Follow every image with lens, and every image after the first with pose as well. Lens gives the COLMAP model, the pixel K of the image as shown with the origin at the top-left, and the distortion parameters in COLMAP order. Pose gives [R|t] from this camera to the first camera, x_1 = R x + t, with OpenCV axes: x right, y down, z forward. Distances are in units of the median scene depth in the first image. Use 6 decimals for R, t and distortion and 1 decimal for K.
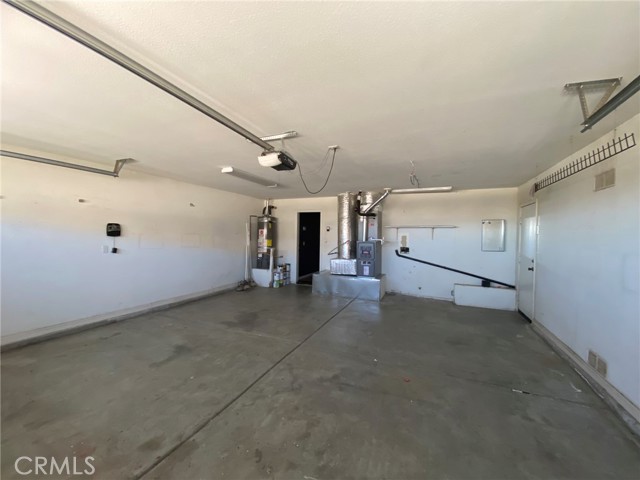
lens RADIAL K [[259.2, 0, 320.2], [0, 259.2, 240.6], [0, 0, 1]] dist [0.015776, -0.000476]
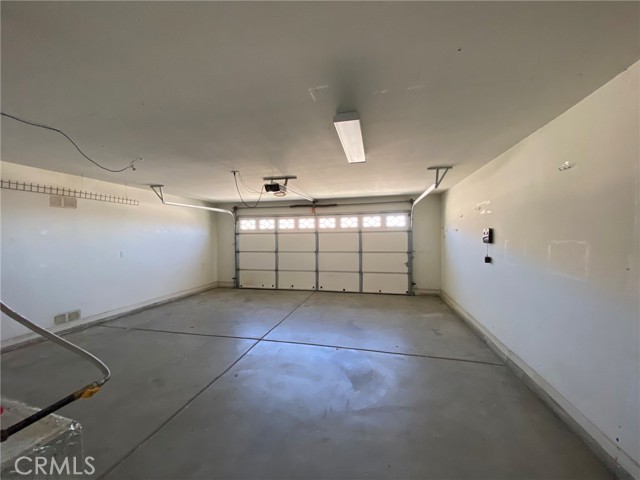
lens RADIAL K [[259.2, 0, 318.5], [0, 259.2, 238.2], [0, 0, 1]] dist [0.015776, -0.000476]
pose [[-0.980304, -0.009586, -0.197259, -0.078015], [-0.014265, 0.999649, 0.022313, -0.047255], [0.196976, 0.024687, -0.980097, 1.827996]]
